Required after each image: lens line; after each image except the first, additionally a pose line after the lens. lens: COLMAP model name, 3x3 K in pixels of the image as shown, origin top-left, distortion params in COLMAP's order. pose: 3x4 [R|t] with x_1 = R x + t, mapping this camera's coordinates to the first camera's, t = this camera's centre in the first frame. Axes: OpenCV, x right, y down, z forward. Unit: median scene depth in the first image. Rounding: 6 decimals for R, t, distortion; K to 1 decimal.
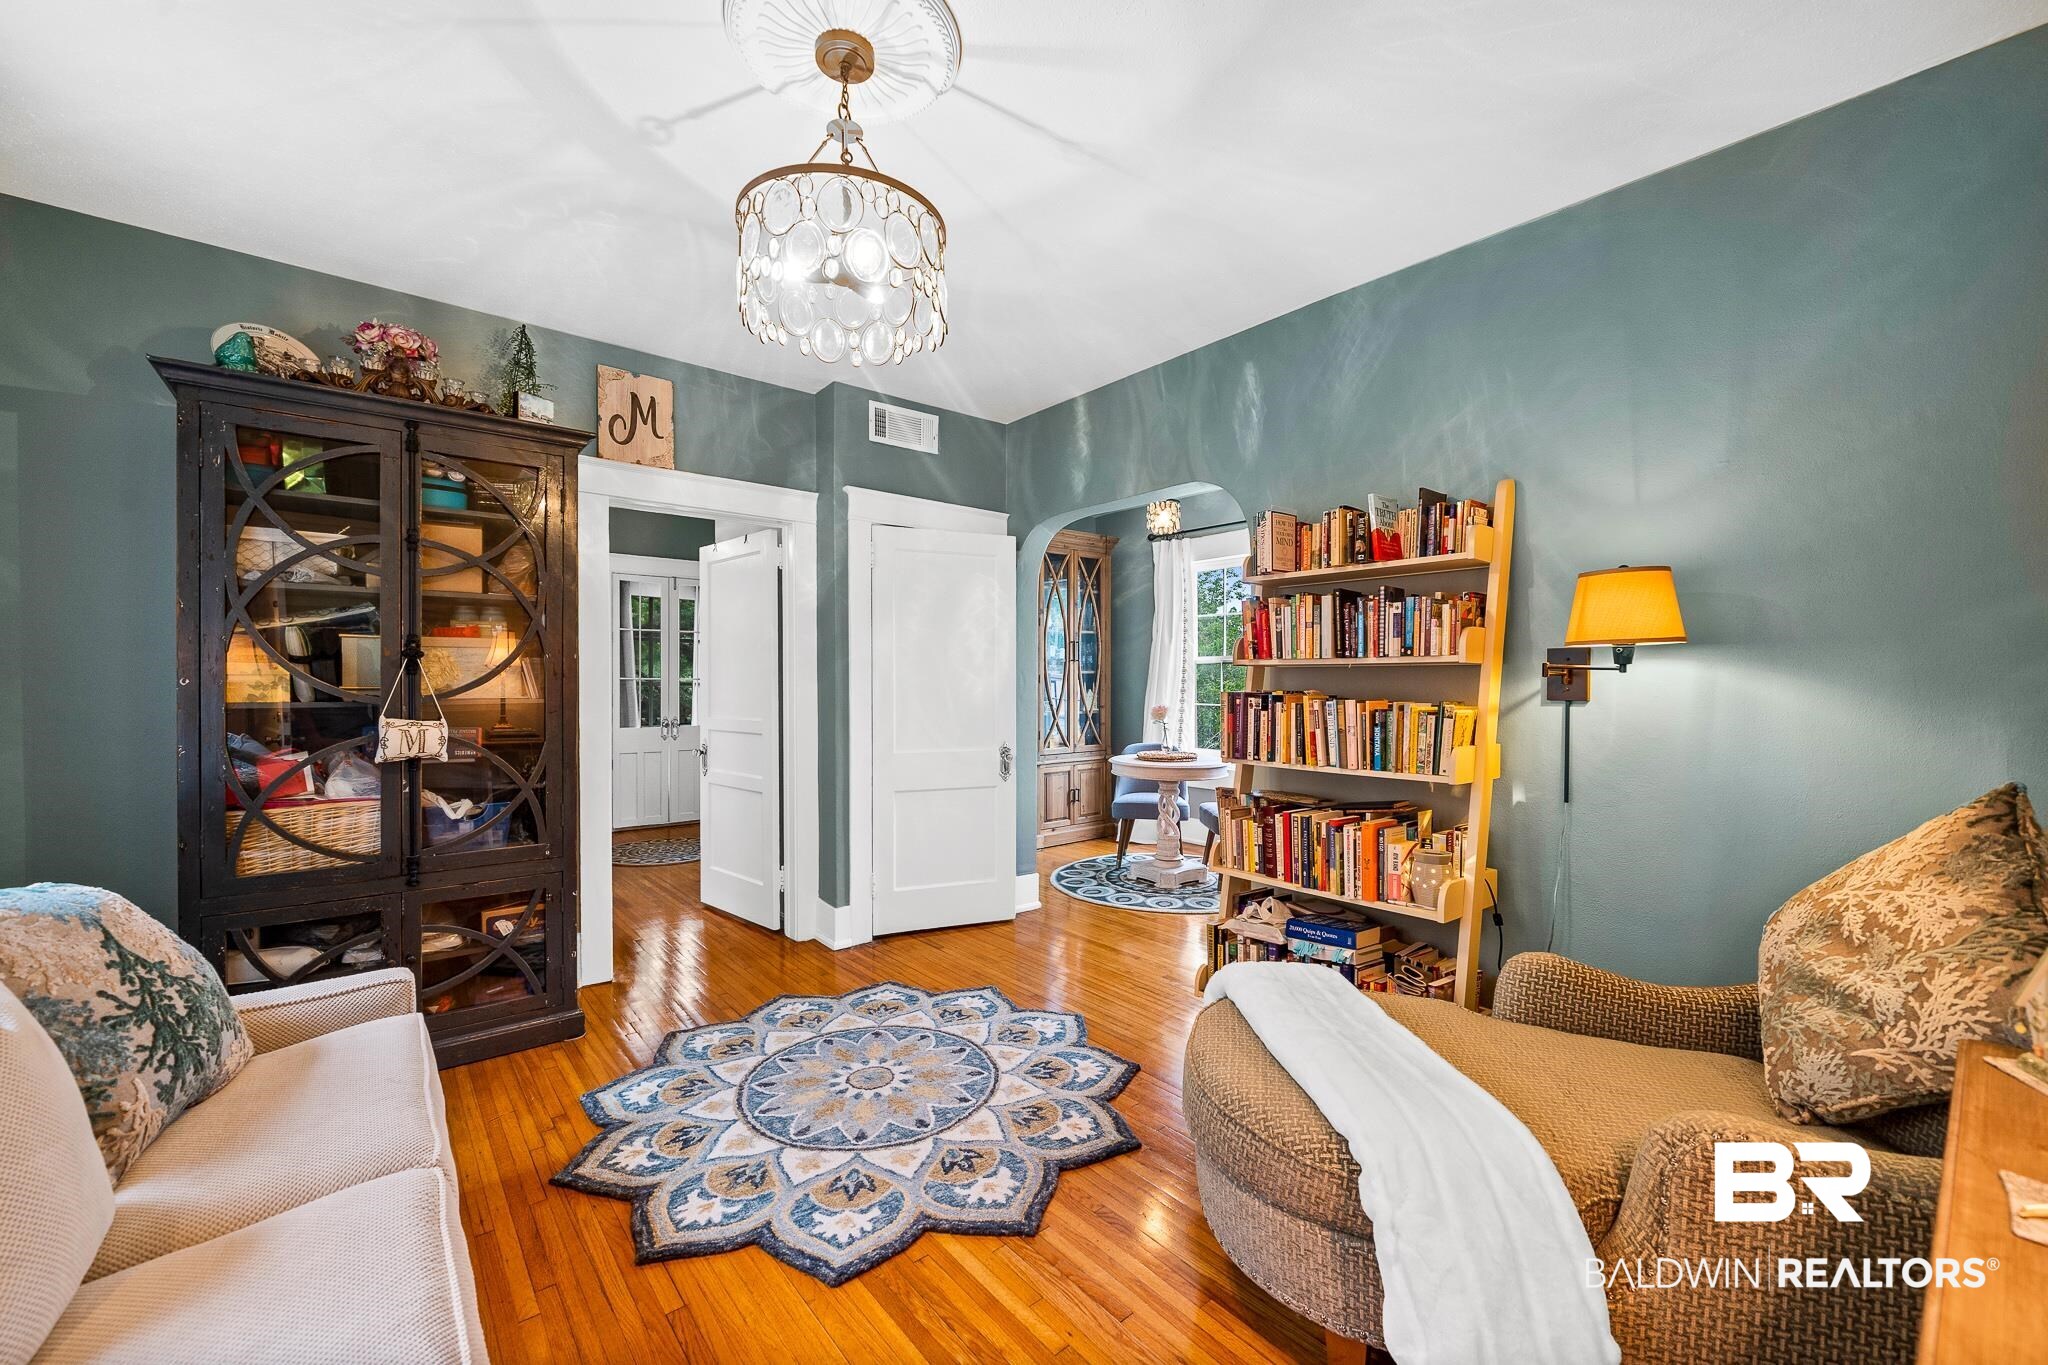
lens RADIAL K [[811.9, 0, 1024.0], [0, 811.9, 682.5], [0, 0, 1]] dist [0.000142, 0.000105]
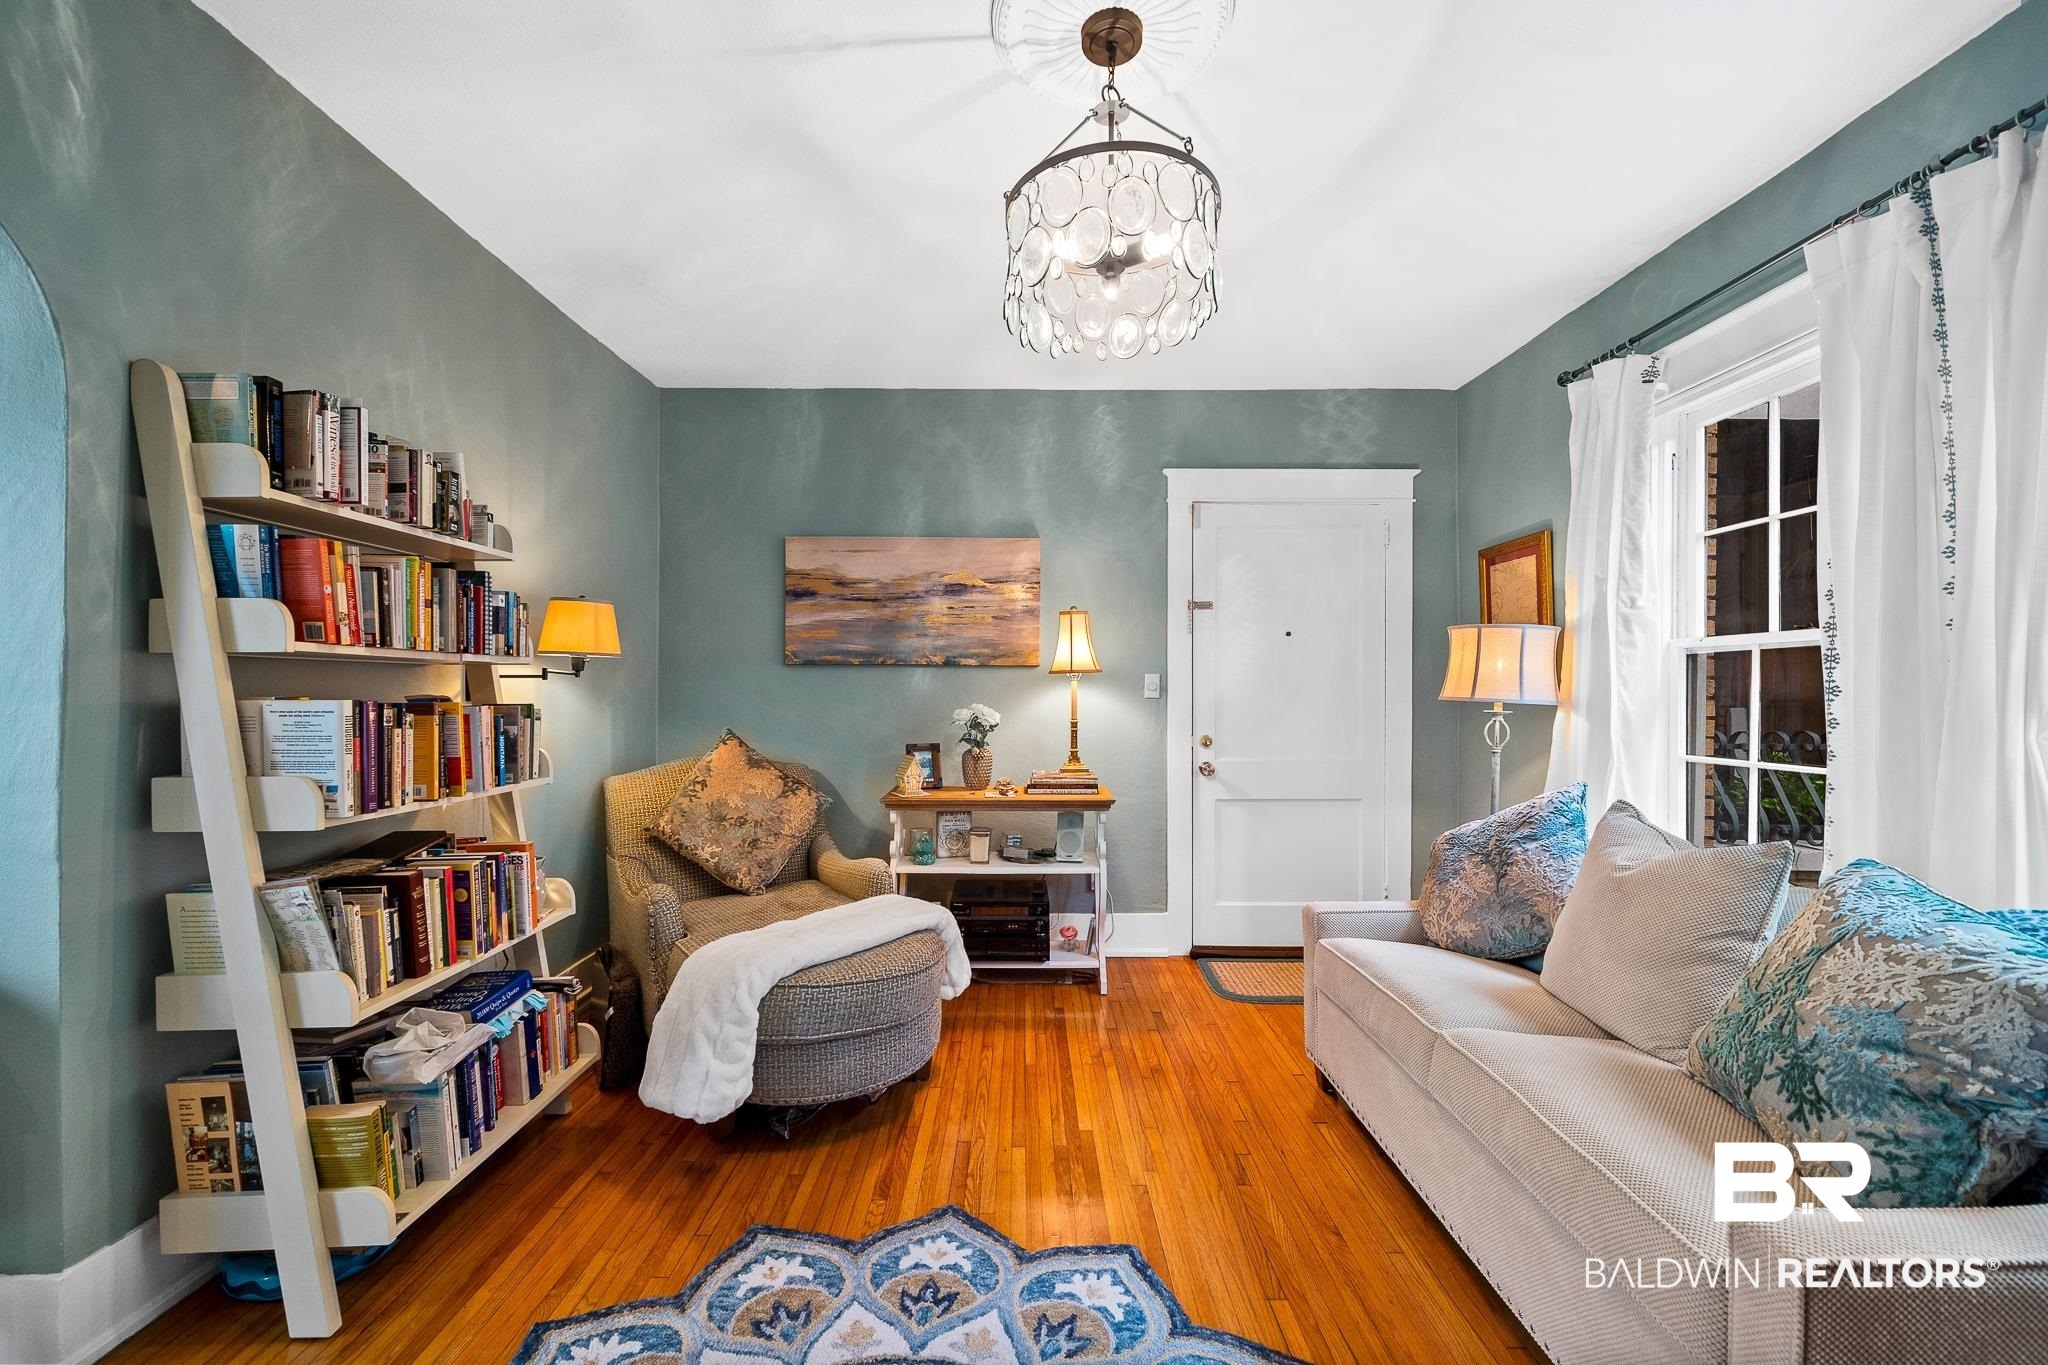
lens RADIAL K [[811.9, 0, 1024.0], [0, 811.9, 682.5], [0, 0, 1]] dist [0.000142, 0.000105]
pose [[-0.769912, -0.001619, 0.638148, -0.670084], [-0.002893, 0.999995, -0.000953, -0.003243], [-0.638143, -0.002580, -0.769913, 1.601622]]
